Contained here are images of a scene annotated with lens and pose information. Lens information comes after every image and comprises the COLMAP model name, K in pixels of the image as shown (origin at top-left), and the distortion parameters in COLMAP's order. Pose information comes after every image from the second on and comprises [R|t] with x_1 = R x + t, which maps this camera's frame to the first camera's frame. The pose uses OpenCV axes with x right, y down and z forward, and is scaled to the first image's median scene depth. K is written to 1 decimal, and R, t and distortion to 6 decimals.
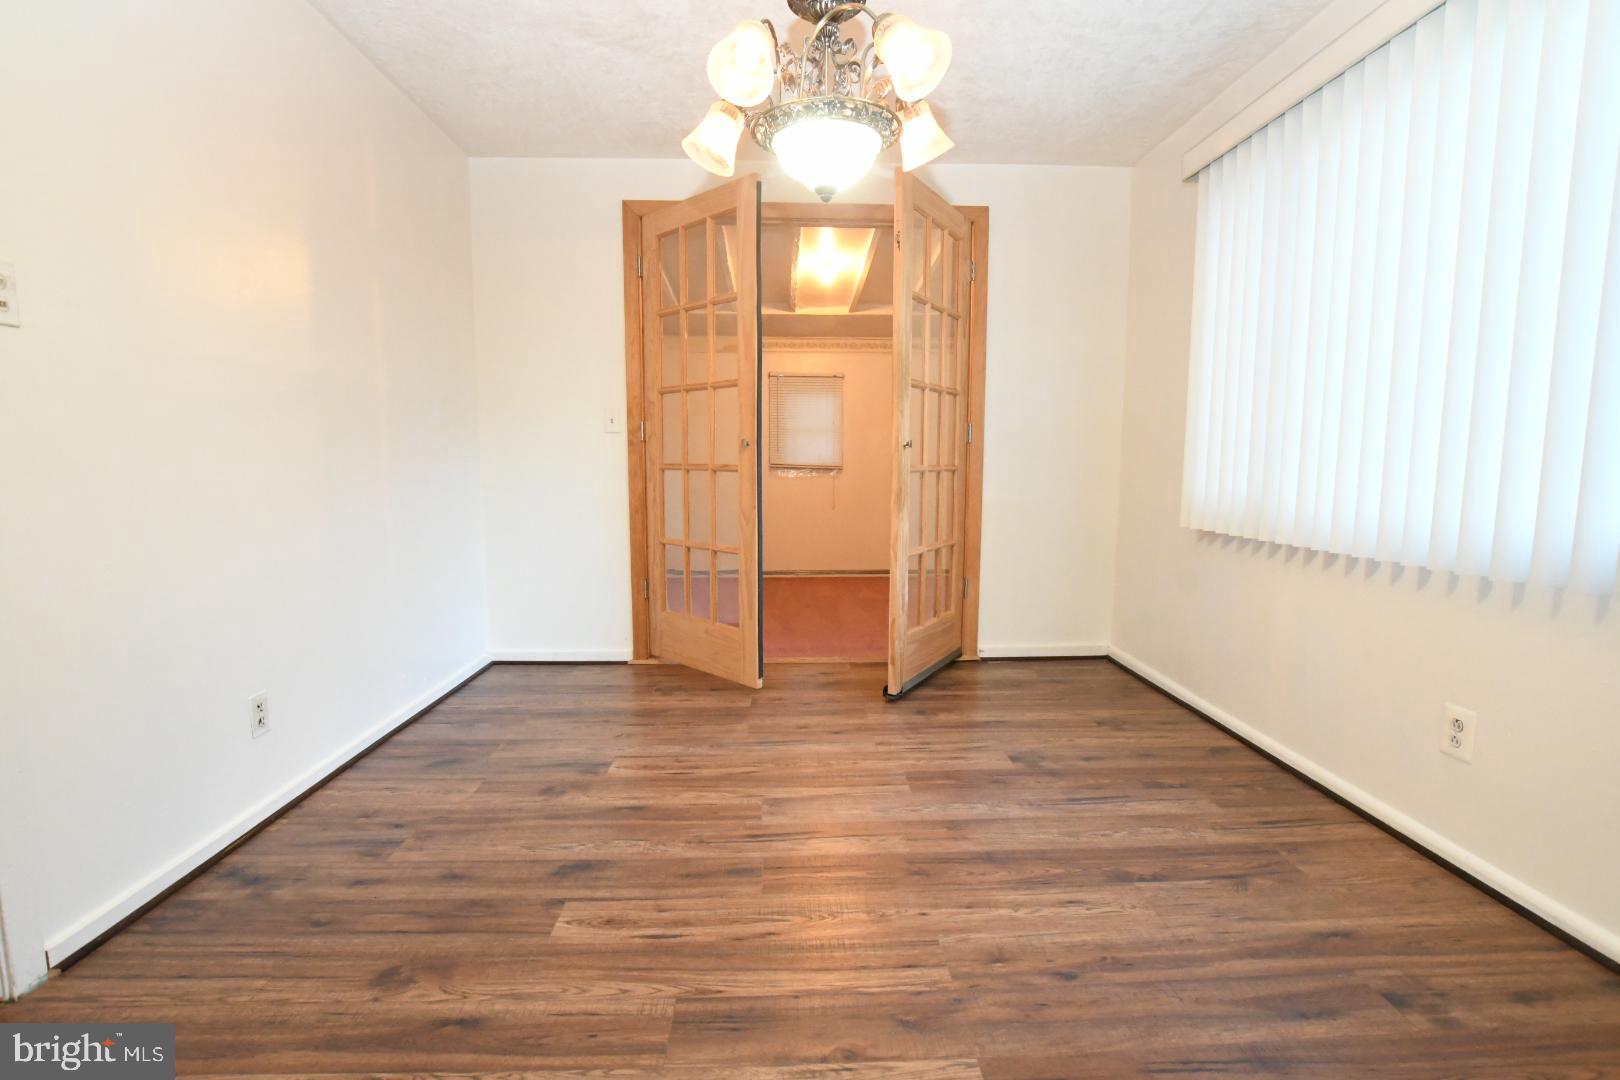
lens RADIAL K [[741.0, 0, 812.2], [0, 741.0, 538.5], [0, 0, 1]] dist [0.000446, 0.000026]
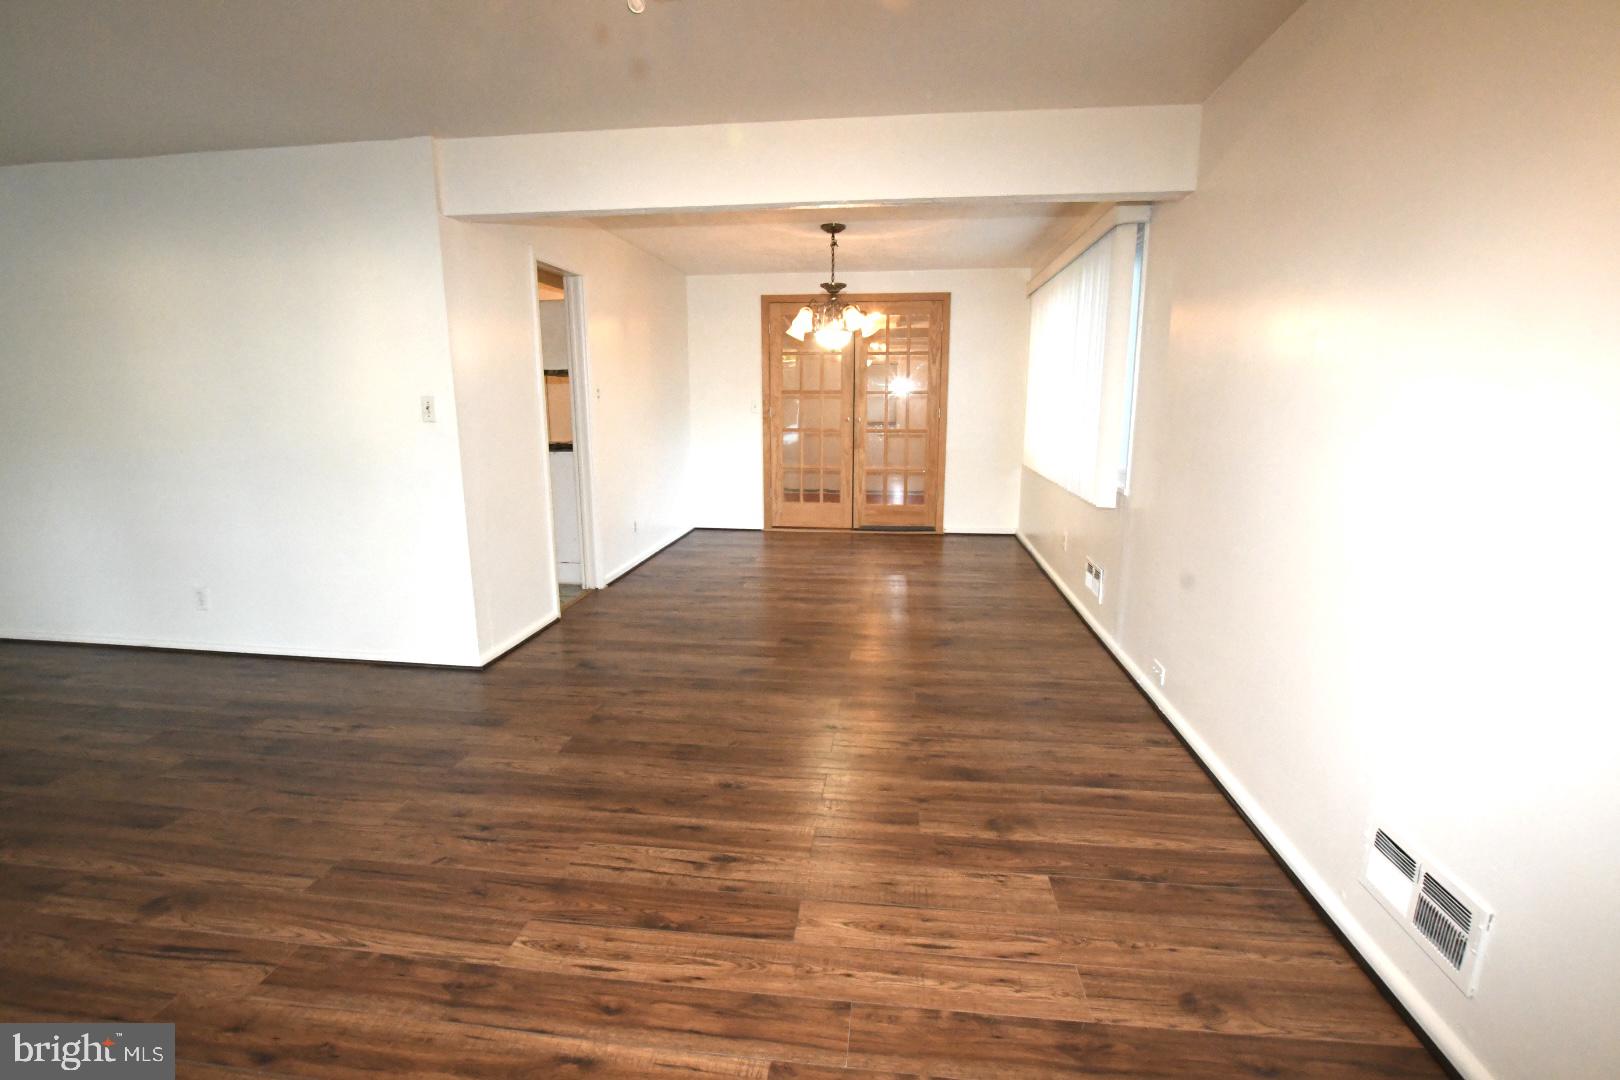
lens RADIAL K [[741.0, 0, 810.0], [0, 741.0, 541.0], [0, 0, 1]] dist [0.000446, 0.000026]
pose [[0.987085, 0.028555, -0.157629, 0.192382], [-0.014395, 0.995815, 0.090250, 0.017438], [0.159546, -0.086816, 0.983366, -0.929531]]
